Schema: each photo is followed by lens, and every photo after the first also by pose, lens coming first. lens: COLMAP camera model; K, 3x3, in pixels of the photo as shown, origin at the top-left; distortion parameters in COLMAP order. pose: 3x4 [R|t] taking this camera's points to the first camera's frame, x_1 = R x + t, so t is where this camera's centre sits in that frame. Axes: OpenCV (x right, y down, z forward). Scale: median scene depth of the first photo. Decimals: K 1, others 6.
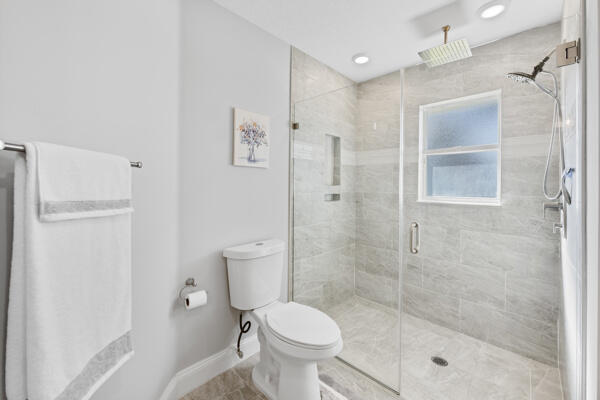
lens RADIAL K [[246.7, 0, 302.9], [0, 246.7, 182.9], [0, 0, 1]] dist [0.001024, -0.000014]
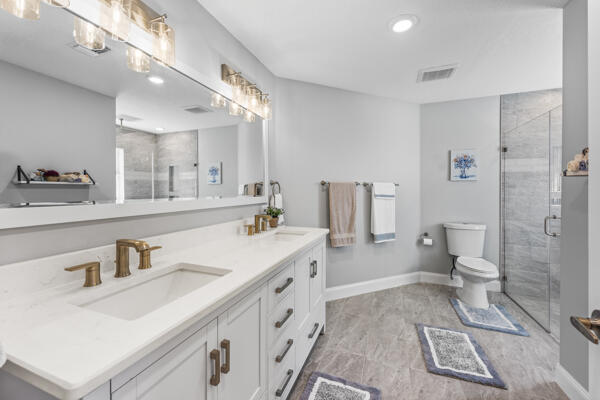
lens RADIAL K [[246.7, 0, 299.0], [0, 246.7, 194.2], [0, 0, 1]] dist [0.001024, -0.000014]
pose [[0.391688, 0.007446, -0.920068, 0.945724], [0.010578, 0.999865, 0.012595, -0.002223], [0.920037, -0.014666, 0.391556, -0.766608]]
